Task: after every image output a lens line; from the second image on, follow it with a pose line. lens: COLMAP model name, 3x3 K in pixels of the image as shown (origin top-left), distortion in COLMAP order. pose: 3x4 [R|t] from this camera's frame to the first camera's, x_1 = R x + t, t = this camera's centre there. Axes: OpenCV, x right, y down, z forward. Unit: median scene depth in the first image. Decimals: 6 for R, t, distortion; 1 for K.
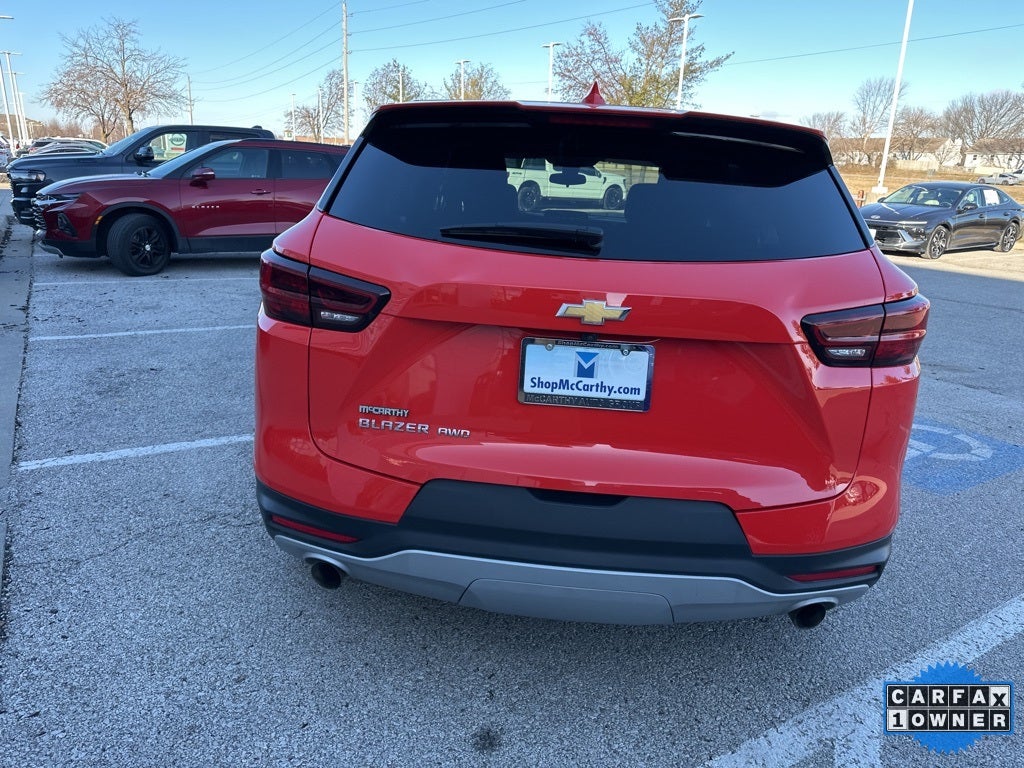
lens RADIAL K [[711.5, 0, 512.0], [0, 711.5, 389.8], [0, 0, 1]] dist [0.044883, -0.052948]
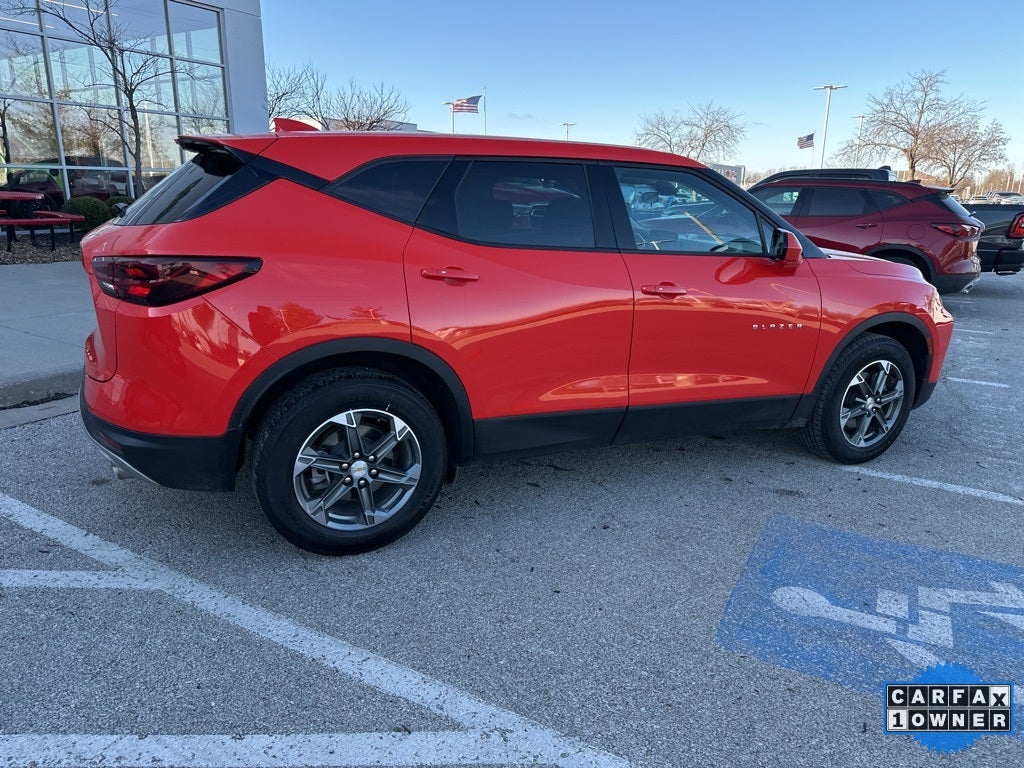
lens RADIAL K [[711.1, 0, 514.4], [0, 711.1, 394.8], [0, 0, 1]] dist [0.041097, -0.046417]
pose [[0.487527, 0.208430, -0.847865, 1.865653], [-0.259055, 0.961891, 0.087503, -0.156387], [0.833792, 0.176984, 0.522942, 0.816885]]
